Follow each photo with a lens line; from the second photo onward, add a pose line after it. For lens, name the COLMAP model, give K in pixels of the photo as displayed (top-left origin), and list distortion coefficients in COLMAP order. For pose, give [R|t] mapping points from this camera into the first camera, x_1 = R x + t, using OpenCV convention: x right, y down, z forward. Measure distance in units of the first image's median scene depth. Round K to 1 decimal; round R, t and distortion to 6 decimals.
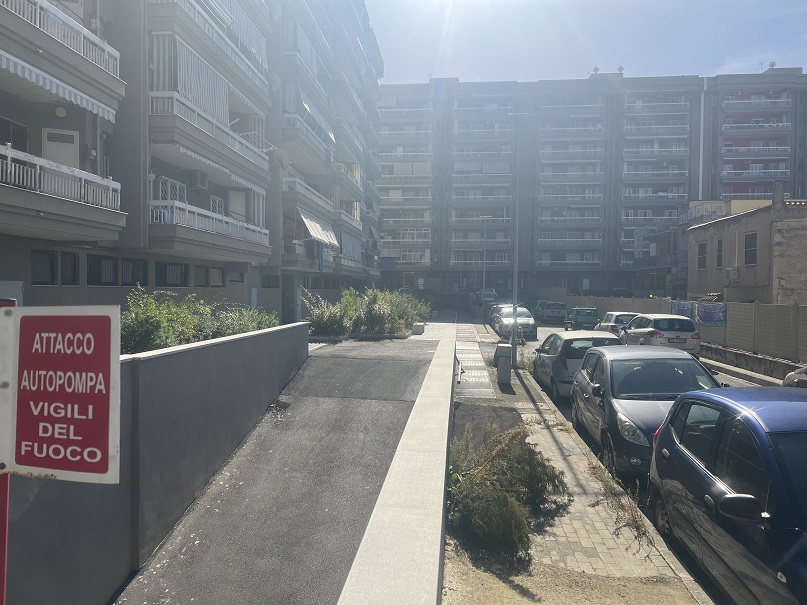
lens RADIAL K [[622.4, 0, 403.3], [0, 622.4, 298.1], [0, 0, 1]] dist [0.047725, -0.035153]
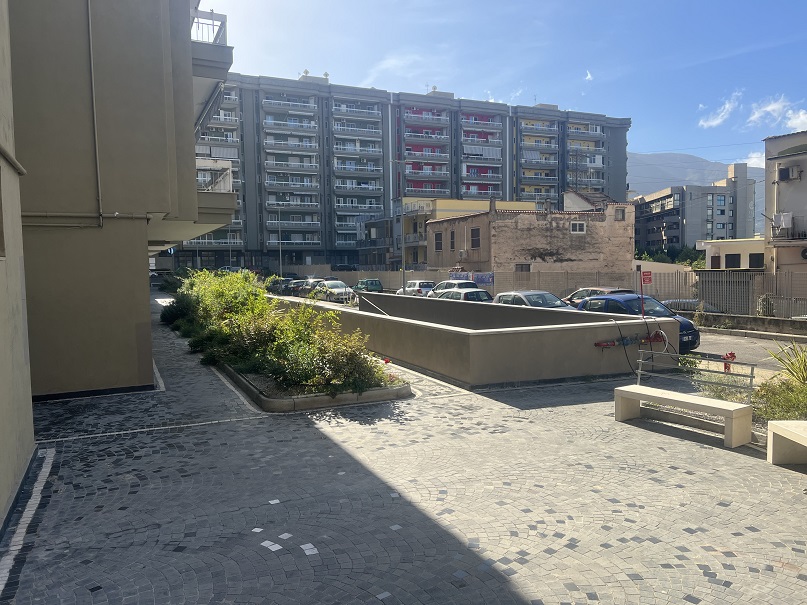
lens RADIAL K [[622.4, 0, 406.3], [0, 622.4, 307.2], [0, 0, 1]] dist [0.047725, -0.035153]
pose [[0.861274, -0.053236, 0.505345, -0.141673], [0.026343, 0.997837, 0.060222, -0.001552], [-0.507458, -0.038555, 0.860814, -0.093310]]
